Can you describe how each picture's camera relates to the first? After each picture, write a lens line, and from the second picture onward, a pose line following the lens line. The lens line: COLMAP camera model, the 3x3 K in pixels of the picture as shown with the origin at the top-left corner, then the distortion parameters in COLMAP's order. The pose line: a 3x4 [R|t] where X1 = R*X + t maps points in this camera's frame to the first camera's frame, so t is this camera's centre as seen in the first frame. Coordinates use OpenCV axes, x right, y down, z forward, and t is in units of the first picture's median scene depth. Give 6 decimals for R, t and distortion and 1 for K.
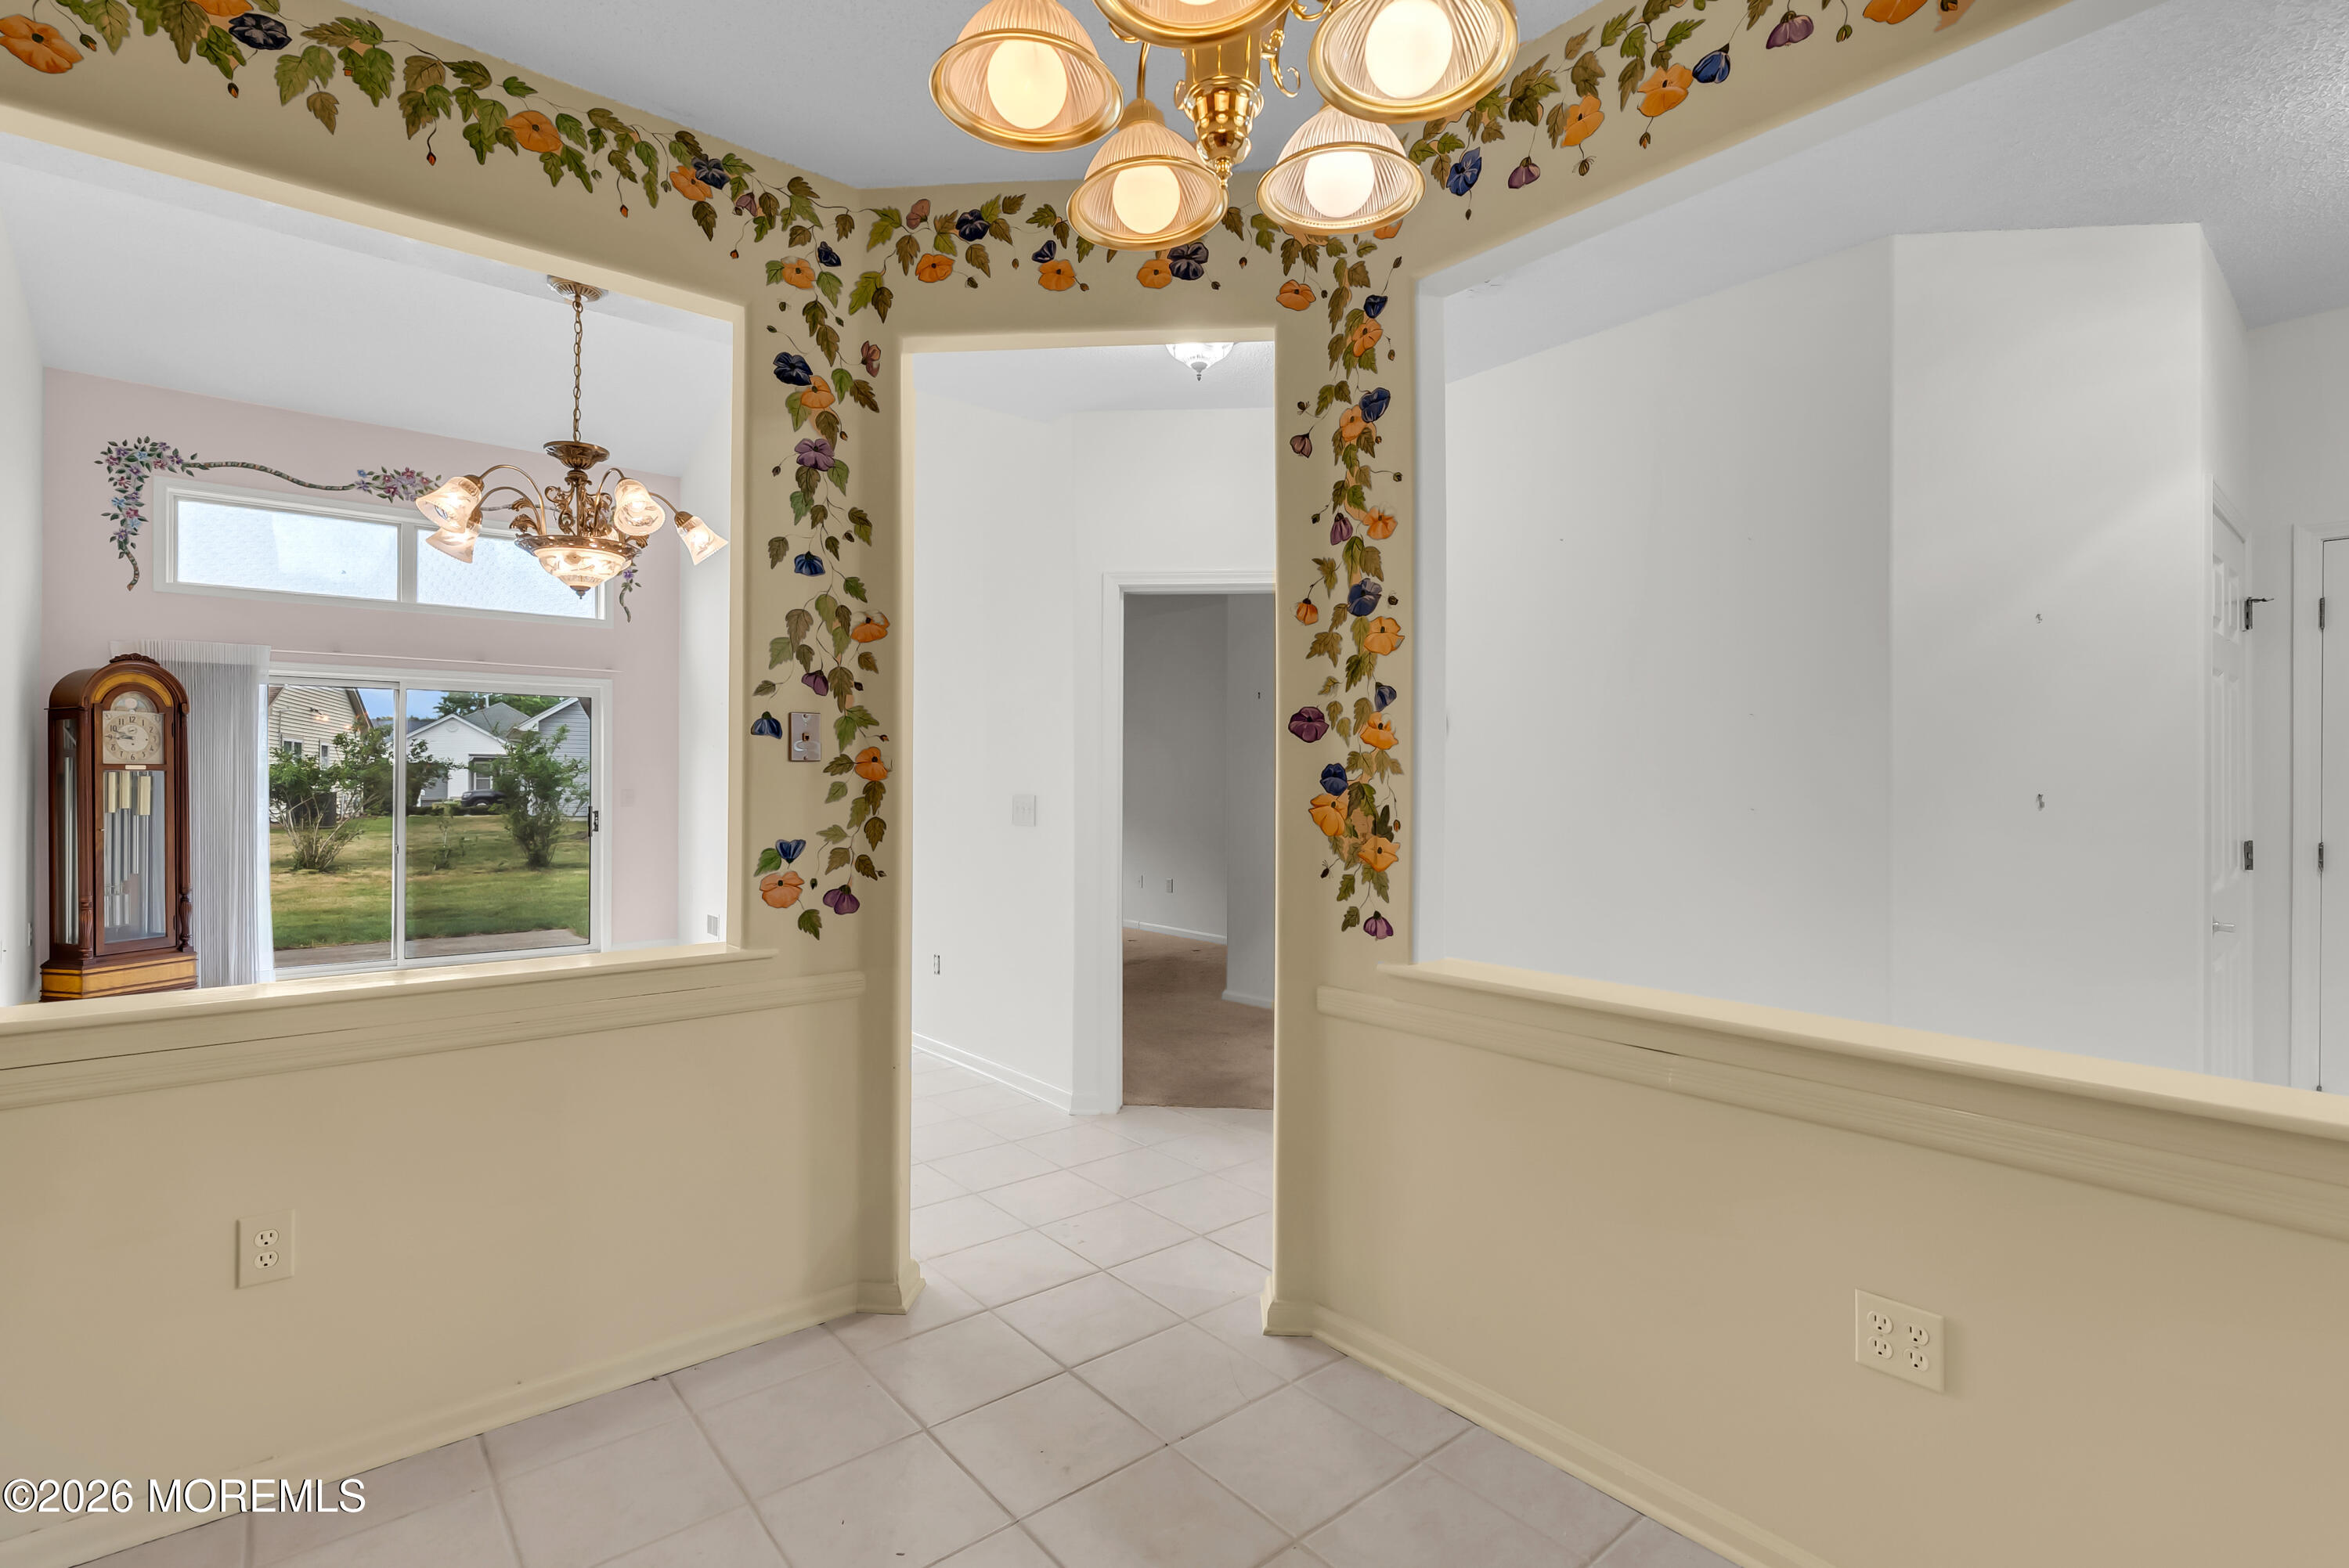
lens RADIAL K [[1072.7, 0, 1166.6], [0, 1072.7, 780.1], [0, 0, 1]] dist [-0.008771, 0.003848]
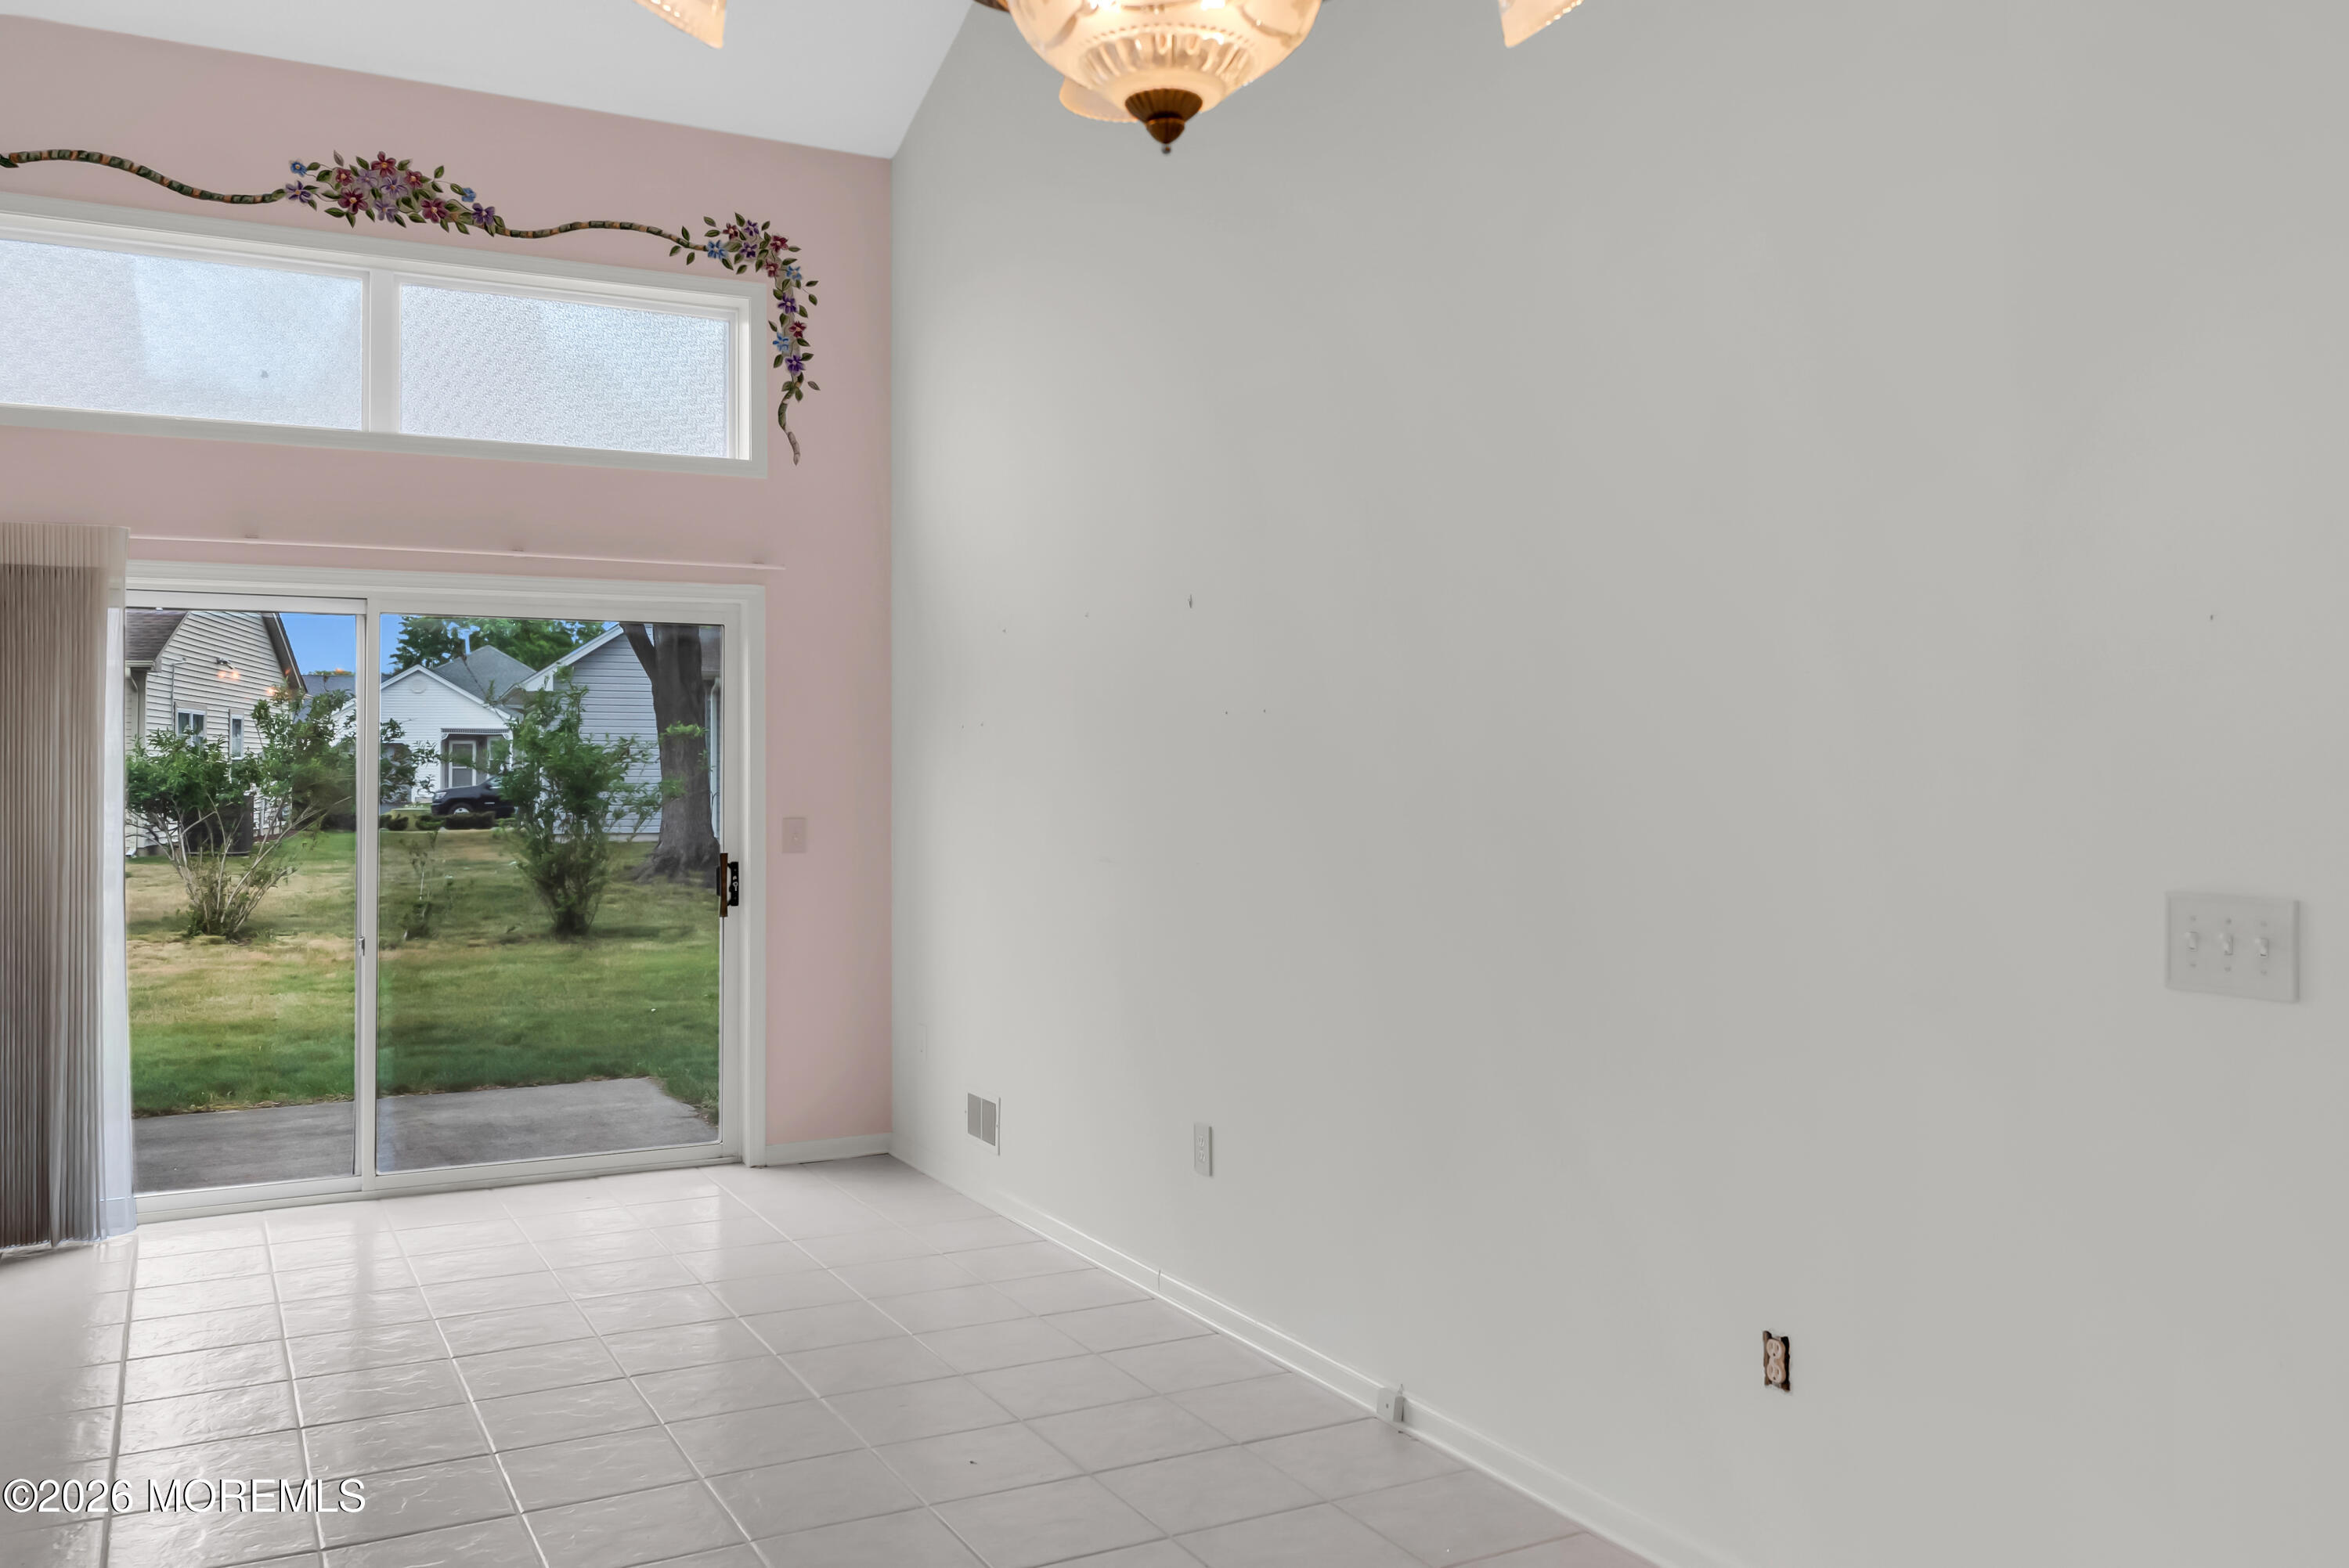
lens RADIAL K [[1874.7, 0, 1186.9], [0, 1874.7, 736.5], [0, 0, 1]] dist [-0.003567, 0.007500]
pose [[0.980300, -0.008189, -0.197342, -0.477562], [0.005273, 0.999869, -0.015295, -0.036776], [0.197442, 0.013954, 0.980215, 0.621677]]
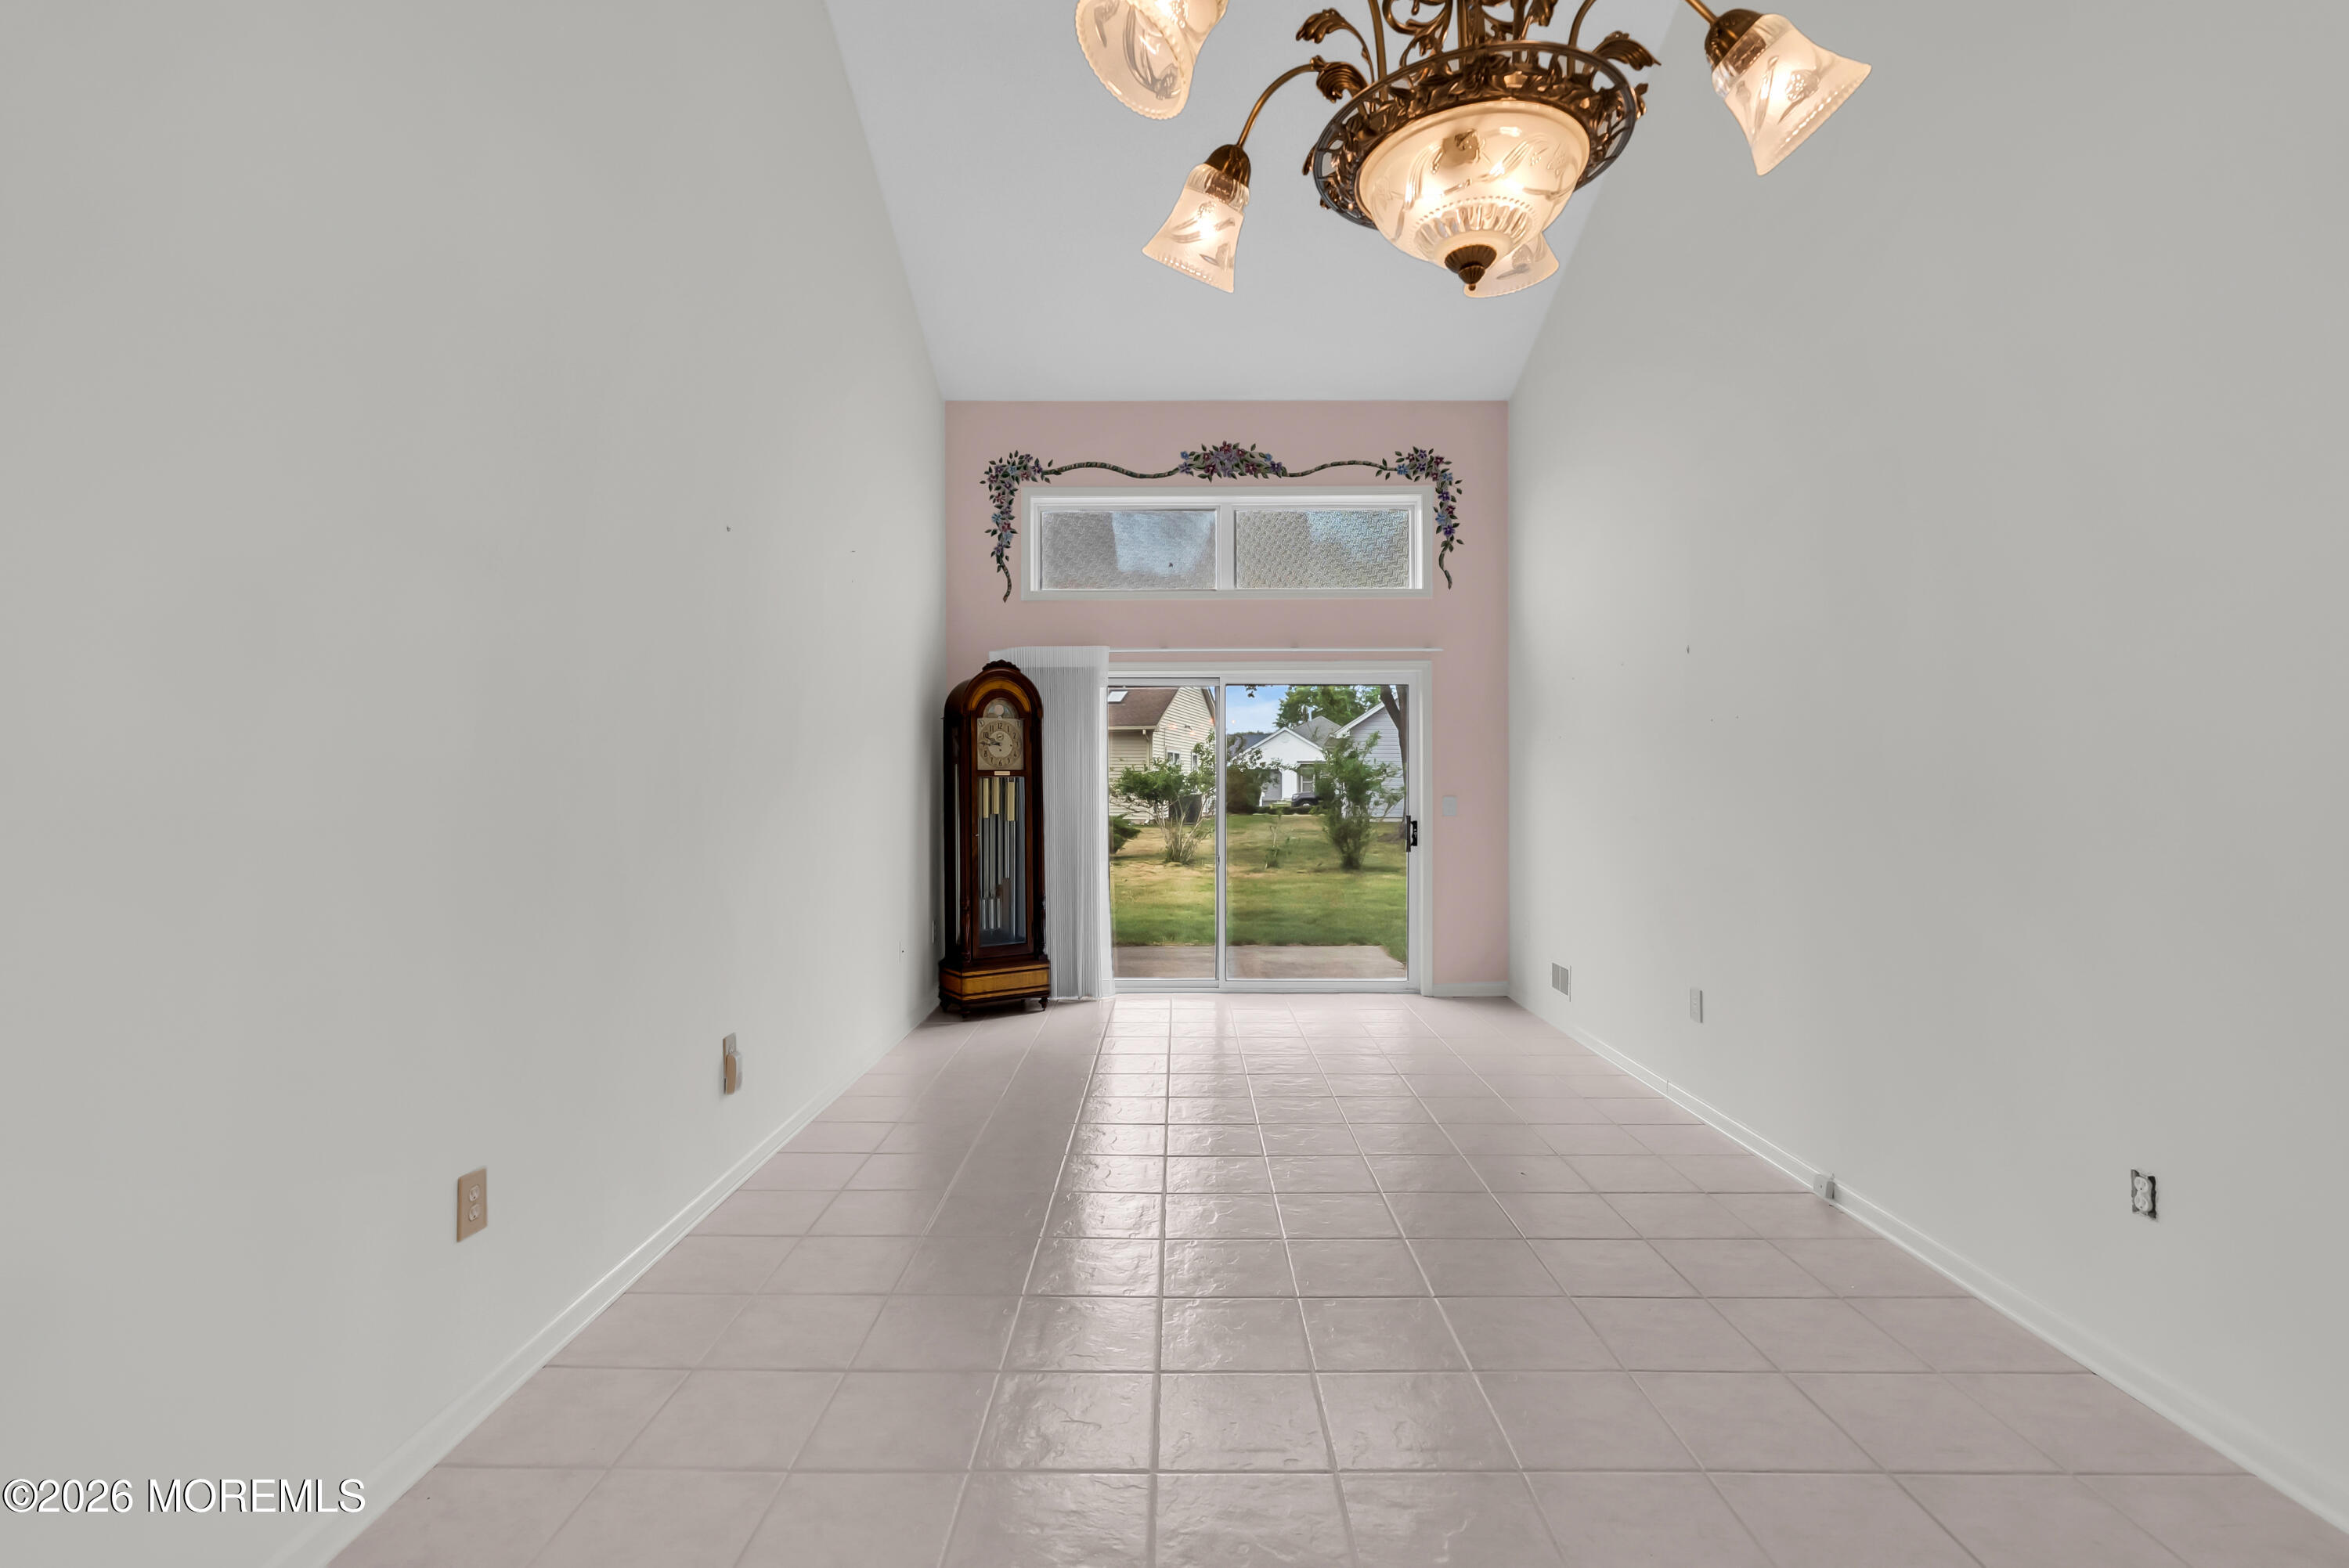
lens RADIAL K [[1072.7, 0, 1165.3], [0, 1072.7, 781.3], [0, 0, 1]] dist [-0.008771, 0.003848]
pose [[0.764245, -0.005617, -0.644901, -0.405688], [0.005147, 0.999983, -0.002609, -0.001544], [0.644905, -0.001325, 0.764262, 0.675259]]
